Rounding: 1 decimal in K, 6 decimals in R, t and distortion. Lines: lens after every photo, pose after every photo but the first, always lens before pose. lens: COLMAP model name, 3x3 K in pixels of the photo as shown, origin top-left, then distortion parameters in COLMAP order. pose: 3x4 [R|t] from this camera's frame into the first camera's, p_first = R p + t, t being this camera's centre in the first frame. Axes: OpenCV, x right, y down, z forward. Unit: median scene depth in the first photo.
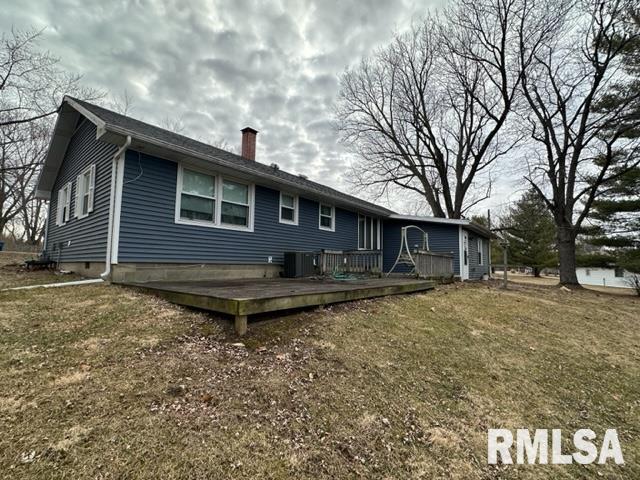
lens RADIAL K [[287.7, 0, 320.0], [0, 287.7, 240.0], [0, 0, 1]] dist [-0.001234, -0.000060]
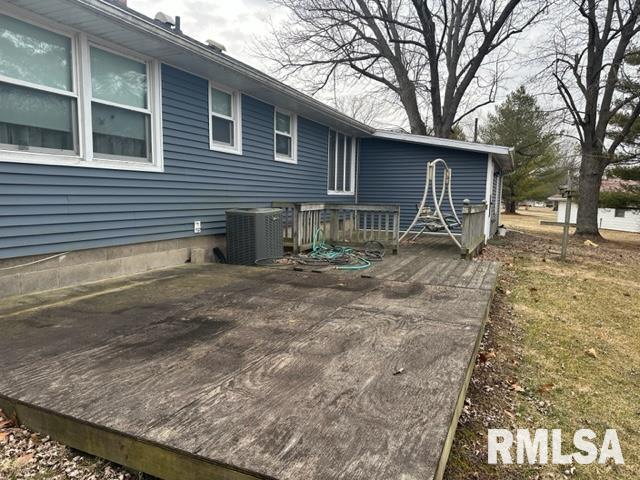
lens RADIAL K [[445.4, 0, 320.0], [0, 445.4, 240.0], [0, 0, 1]] dist [0.064981, -0.074288]
pose [[0.965327, -0.024213, 0.259919, -0.132591], [-0.025423, 0.982236, 0.185919, -0.045360], [-0.259804, -0.186081, 0.947563, 0.165684]]
